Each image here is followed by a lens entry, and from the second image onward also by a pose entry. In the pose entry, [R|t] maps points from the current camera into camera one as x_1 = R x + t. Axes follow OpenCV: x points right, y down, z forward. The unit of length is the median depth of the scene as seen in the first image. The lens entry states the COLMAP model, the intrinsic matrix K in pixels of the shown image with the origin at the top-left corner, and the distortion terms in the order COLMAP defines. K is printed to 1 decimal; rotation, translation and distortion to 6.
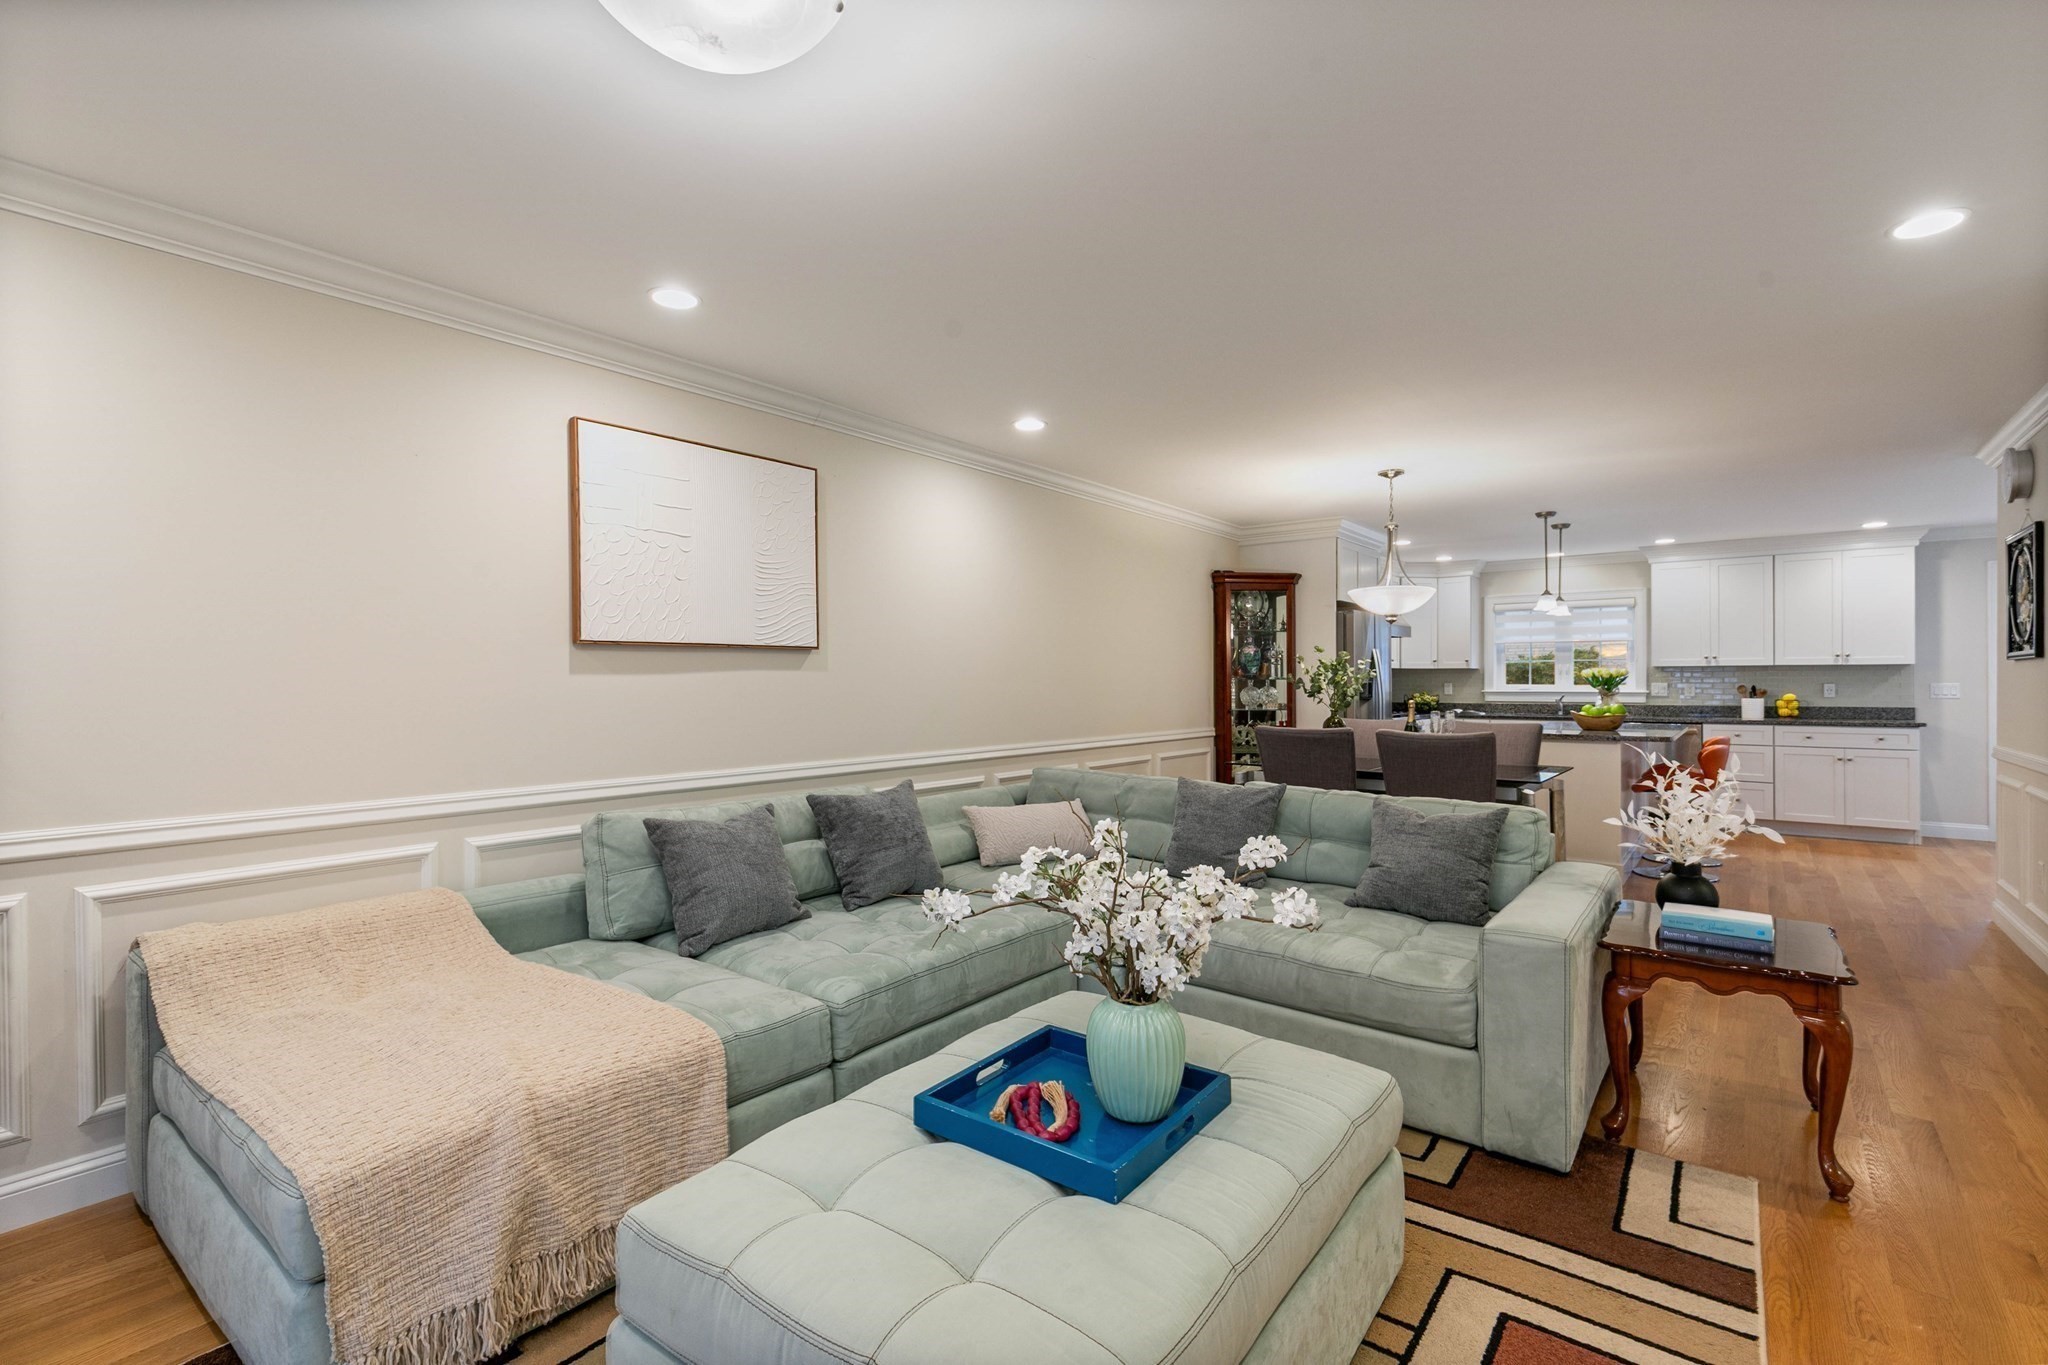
lens RADIAL K [[926.6, 0, 1016.1], [0, 926.6, 678.1], [0, 0, 1]] dist [0.008904, -0.001404]
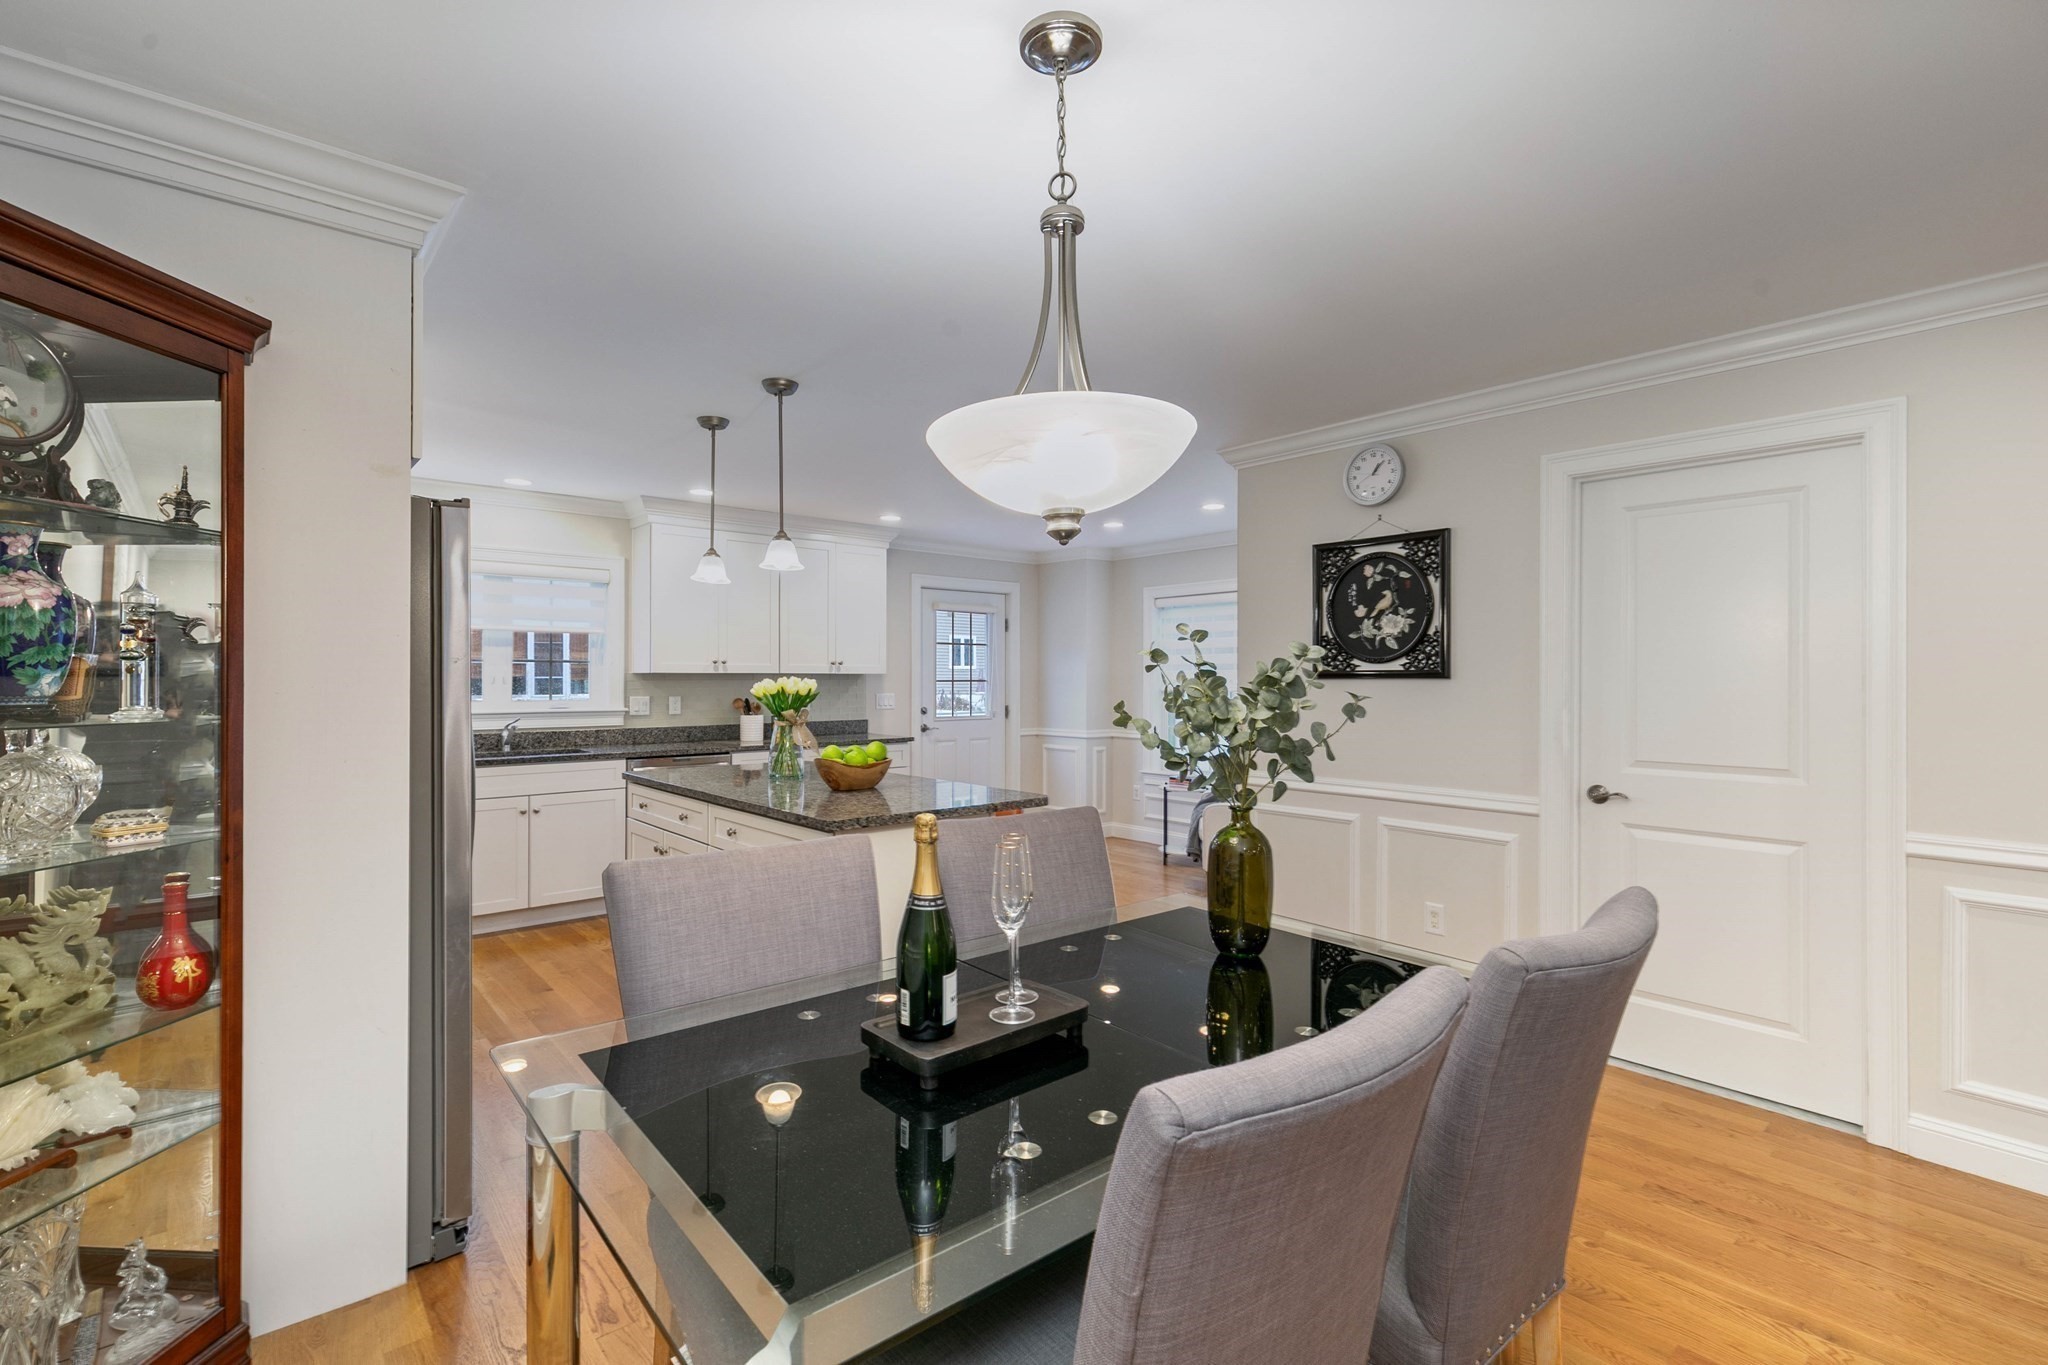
lens RADIAL K [[926.6, 0, 1018.7], [0, 926.6, 680.0], [0, 0, 1]] dist [0.008904, -0.001404]
pose [[0.187567, -0.001629, 0.982250, 0.078480], [-0.004052, 0.999989, 0.002432, -0.011931], [-0.982243, -0.004436, 0.187558, 0.720601]]
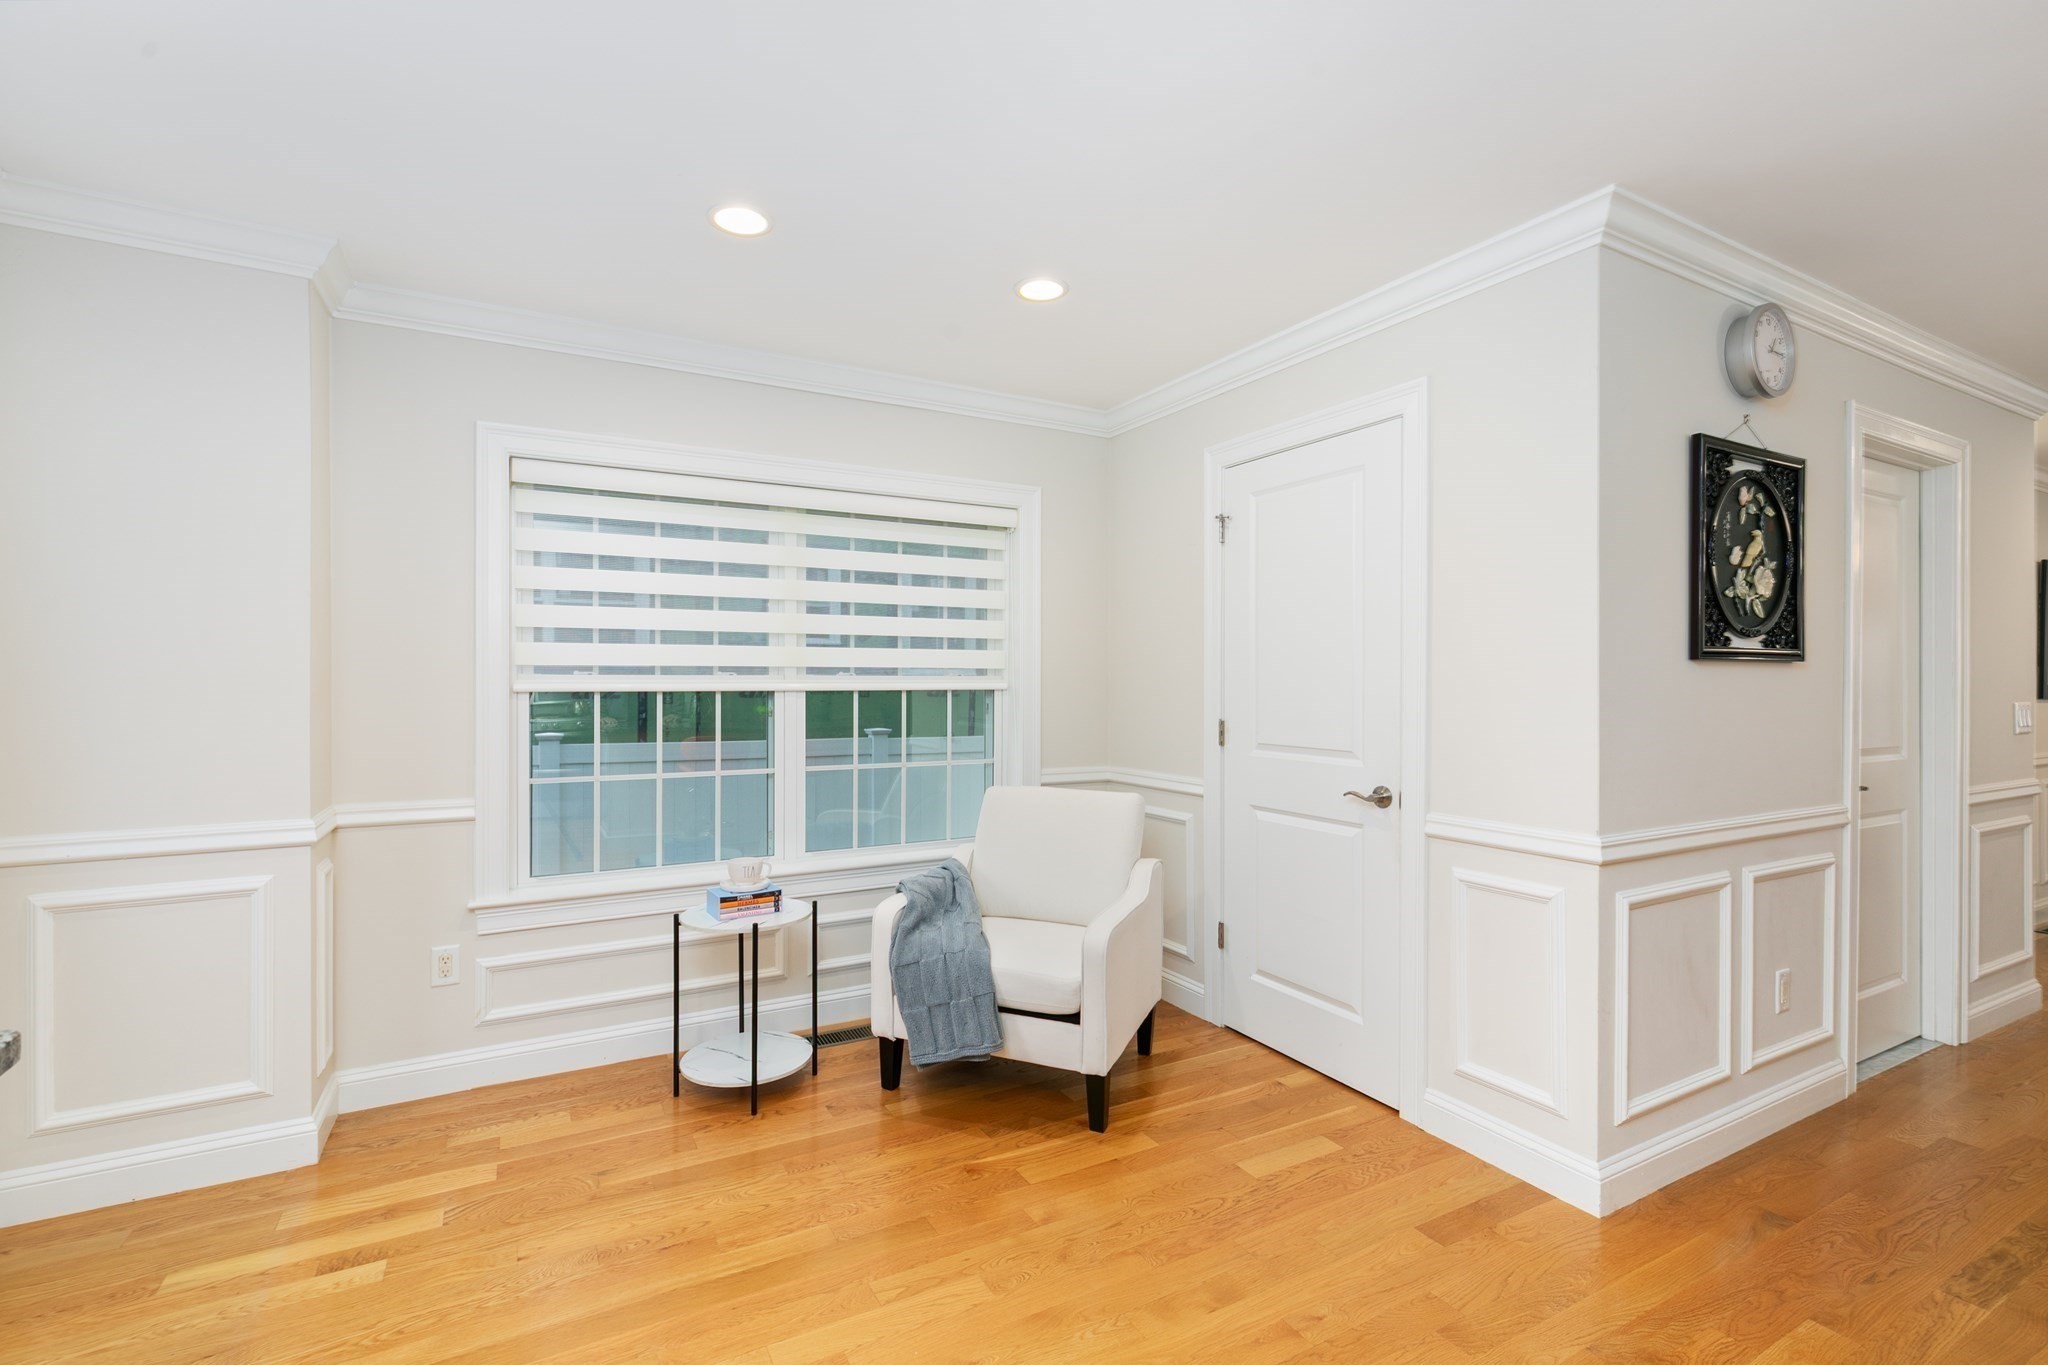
lens RADIAL K [[926.6, 0, 1033.0], [0, 926.6, 690.1], [0, 0, 1]] dist [0.008904, -0.001404]
pose [[-0.922200, -0.006665, 0.386656, 0.780808], [-0.005160, 0.999975, 0.004929, -0.000860], [-0.386679, 0.002551, -0.922211, 1.065207]]
